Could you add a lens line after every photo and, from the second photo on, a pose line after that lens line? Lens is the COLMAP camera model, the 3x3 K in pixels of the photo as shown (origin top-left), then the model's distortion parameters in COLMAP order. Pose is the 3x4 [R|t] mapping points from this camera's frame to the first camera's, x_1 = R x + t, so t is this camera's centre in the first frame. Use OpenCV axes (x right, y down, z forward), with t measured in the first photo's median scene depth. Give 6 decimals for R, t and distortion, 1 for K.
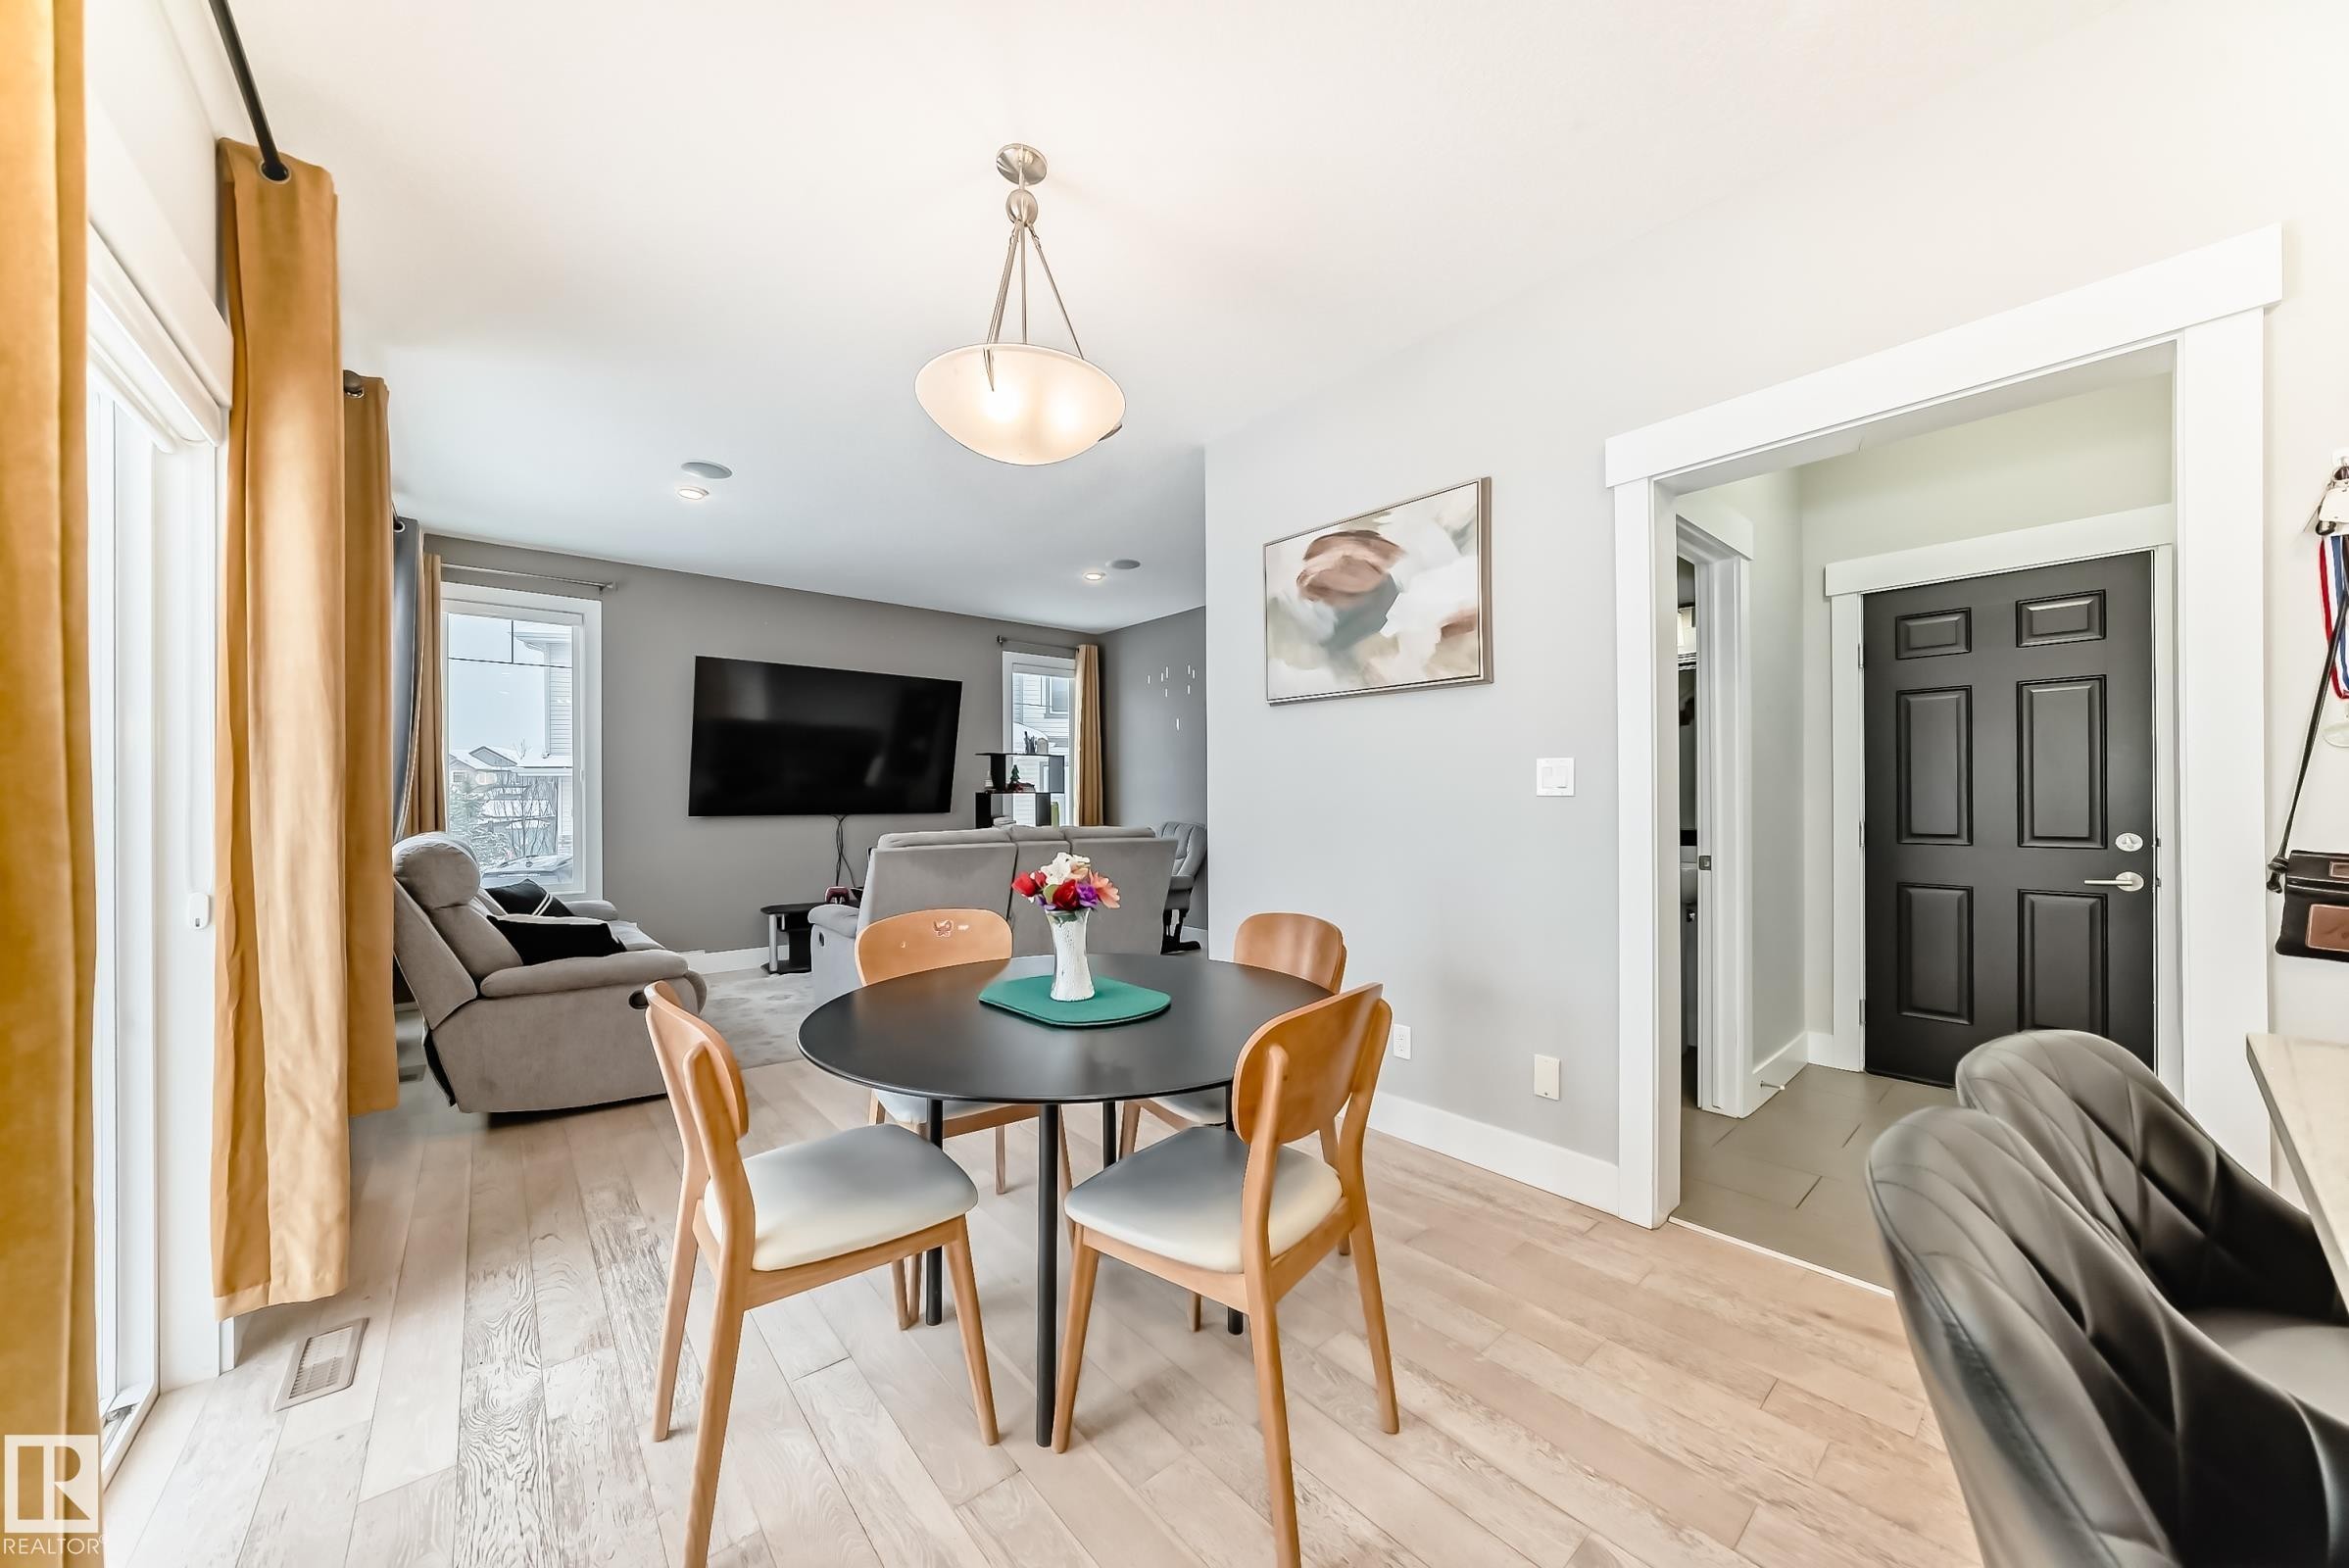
lens RADIAL K [[826.1, 0, 1191.6], [0, 826.1, 799.4], [0, 0, 1]] dist [-0.008579, 0.000164]
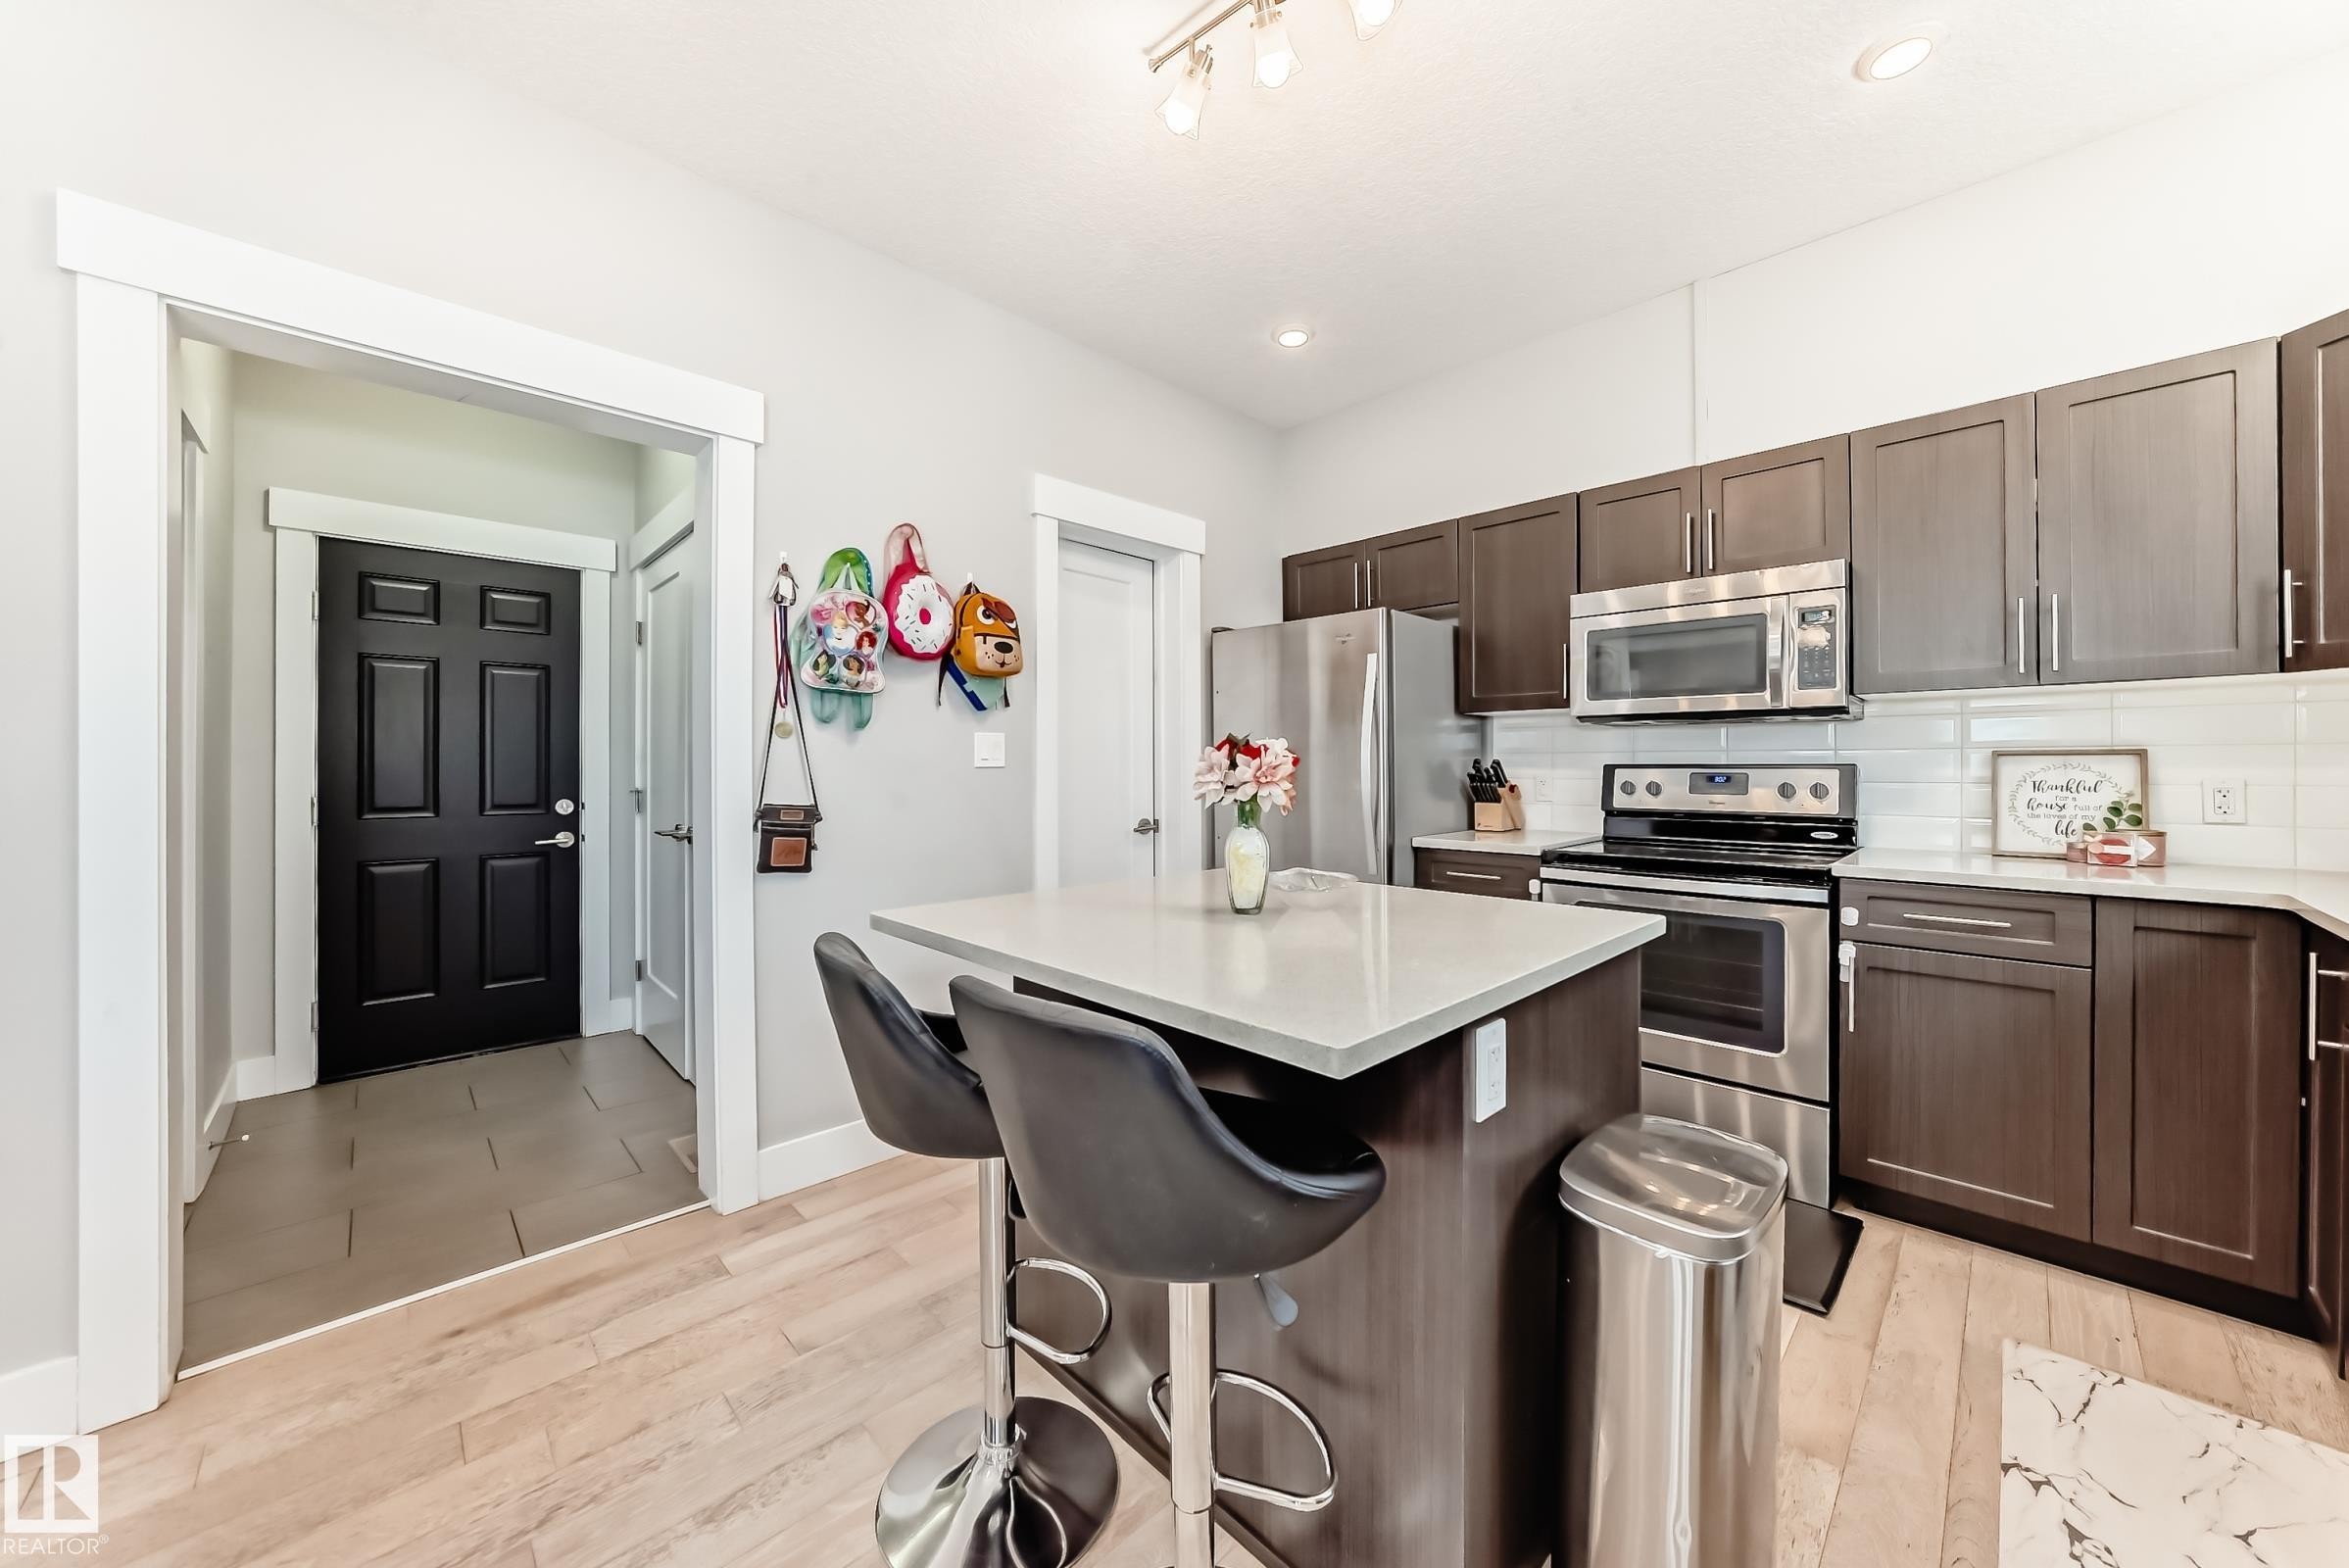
lens RADIAL K [[826.1, 0, 1192.4], [0, 826.1, 774.7], [0, 0, 1]] dist [-0.008579, 0.000164]
pose [[-0.081724, -0.004476, 0.996645, -0.167337], [0.001081, 0.999989, 0.004580, 0.000352], [-0.996654, 0.001451, -0.081718, 0.202372]]
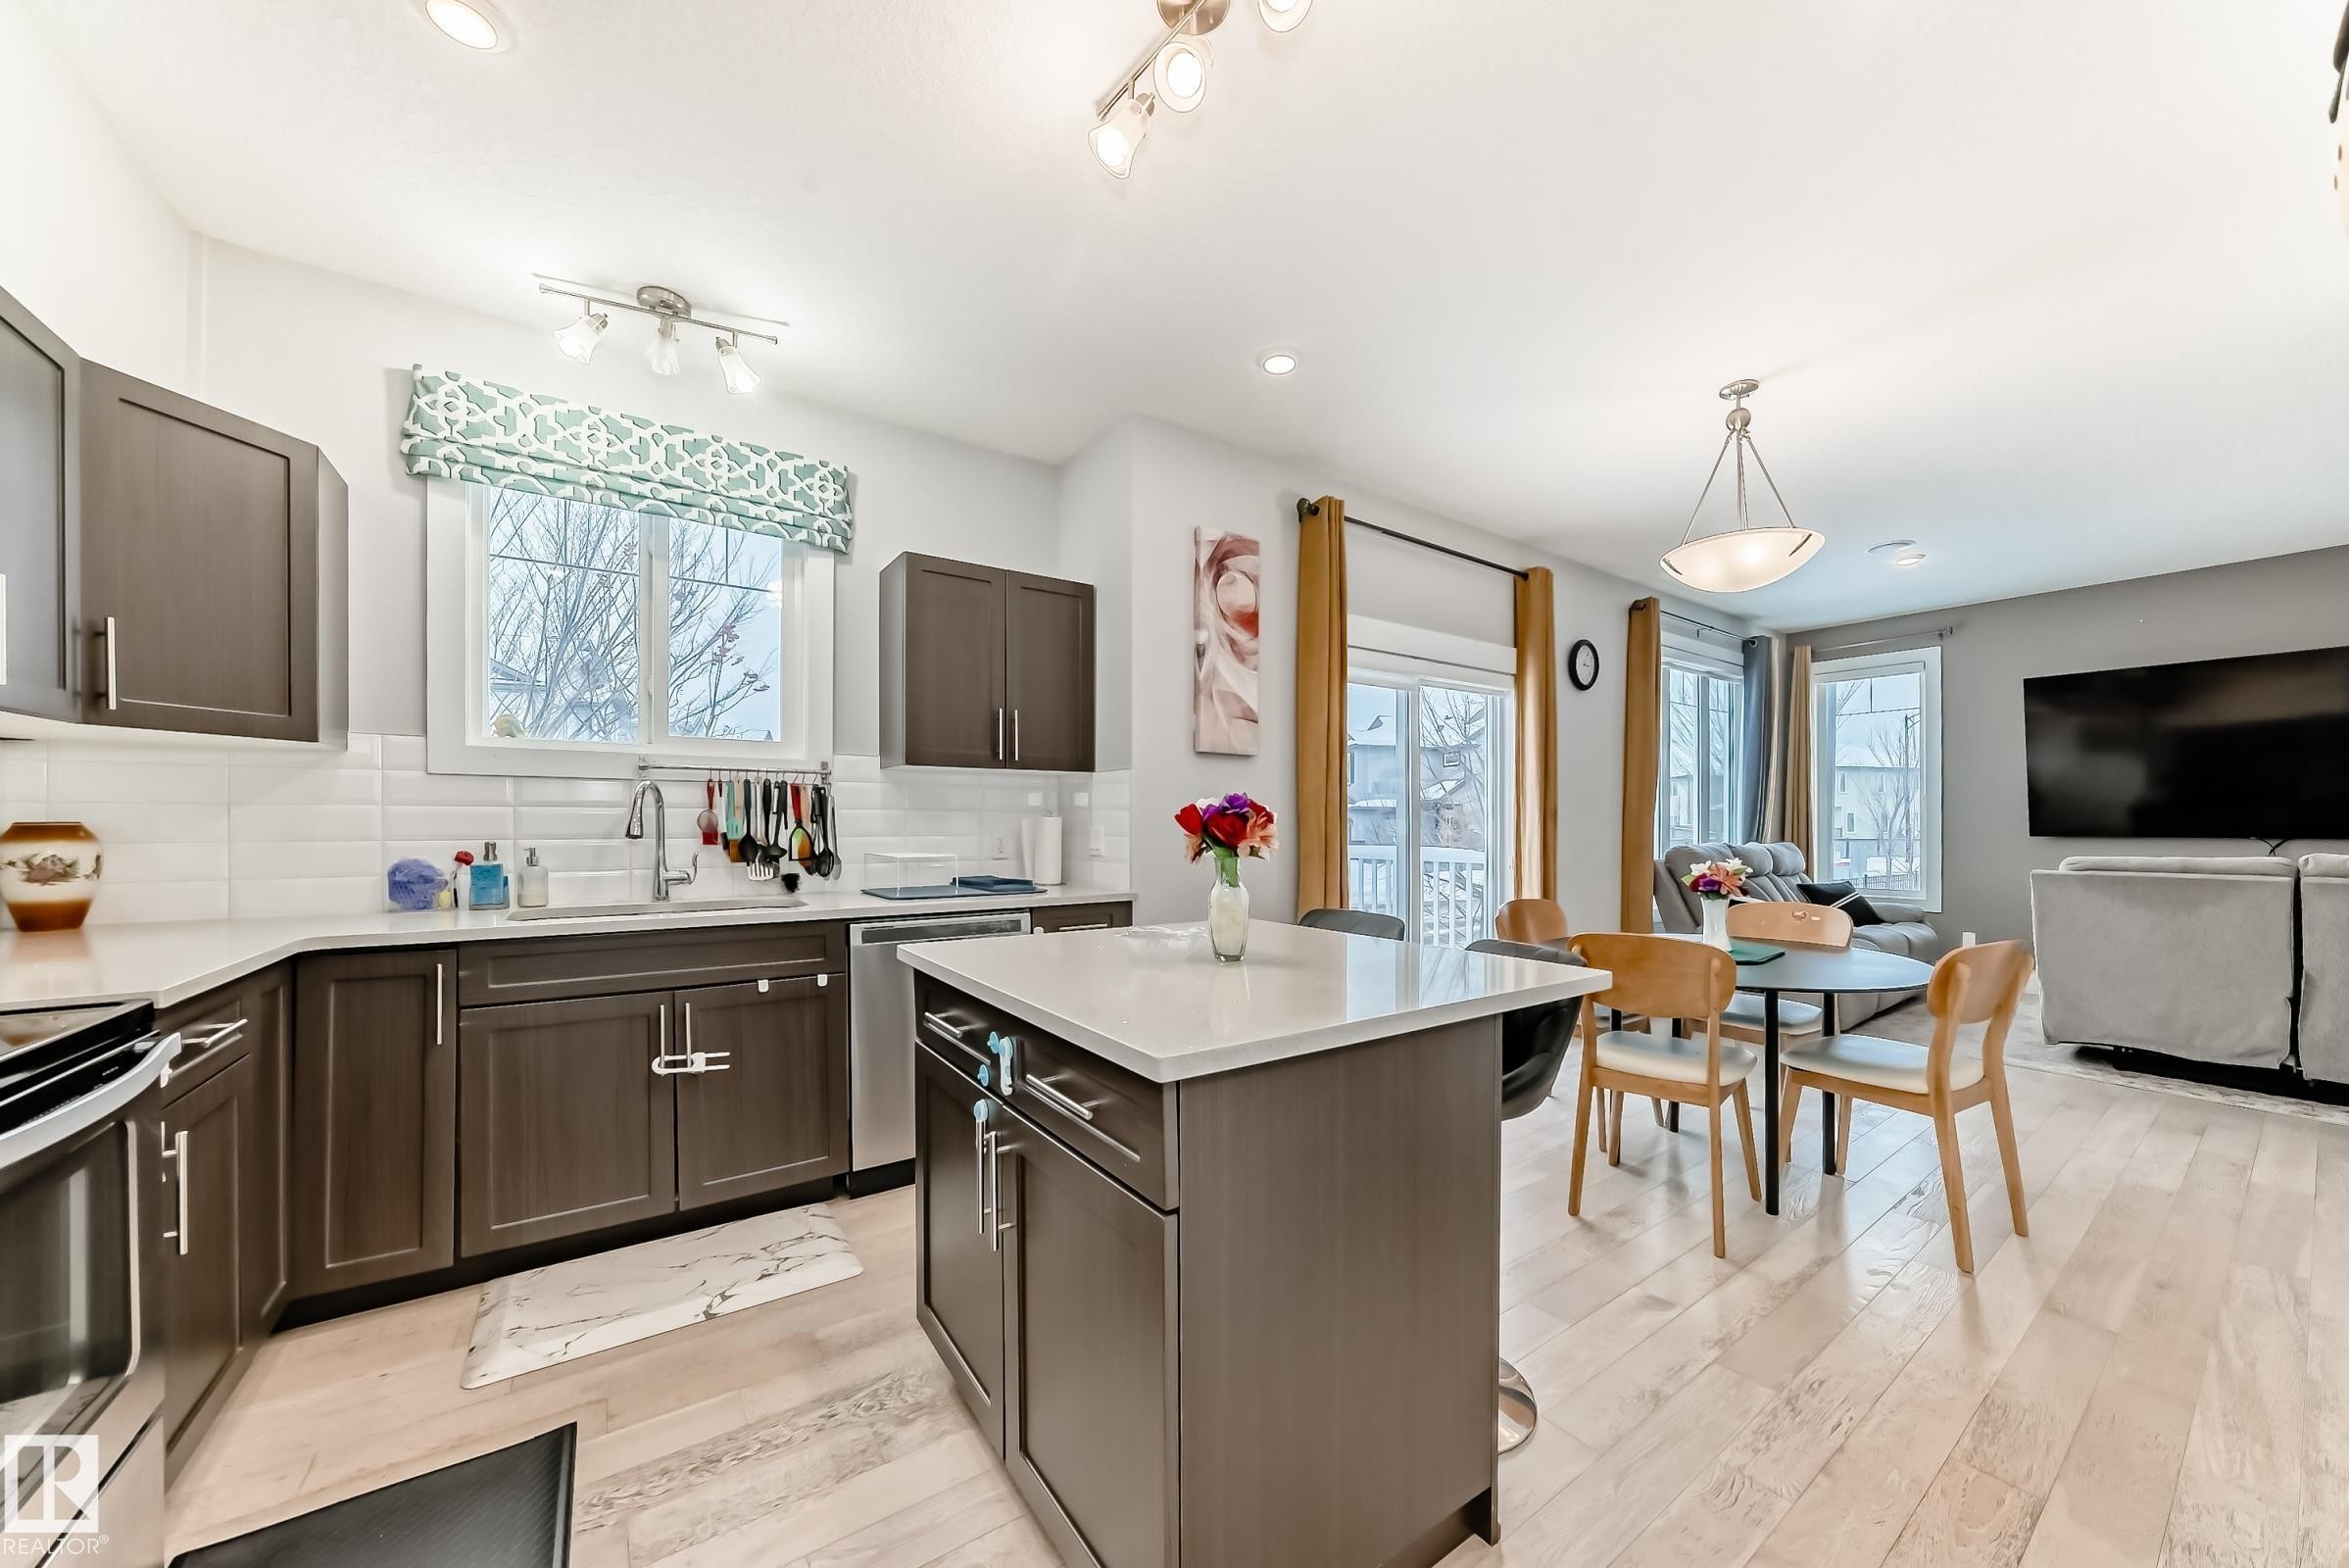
lens RADIAL K [[826.1, 0, 1194.6], [0, 826.1, 823.6], [0, 0, 1]] dist [-0.008579, 0.000164]
pose [[-0.070061, 0.001702, -0.997541, 1.197581], [0.003729, 0.999992, 0.001444, -0.002309], [0.997536, -0.003618, -0.070066, 0.126276]]
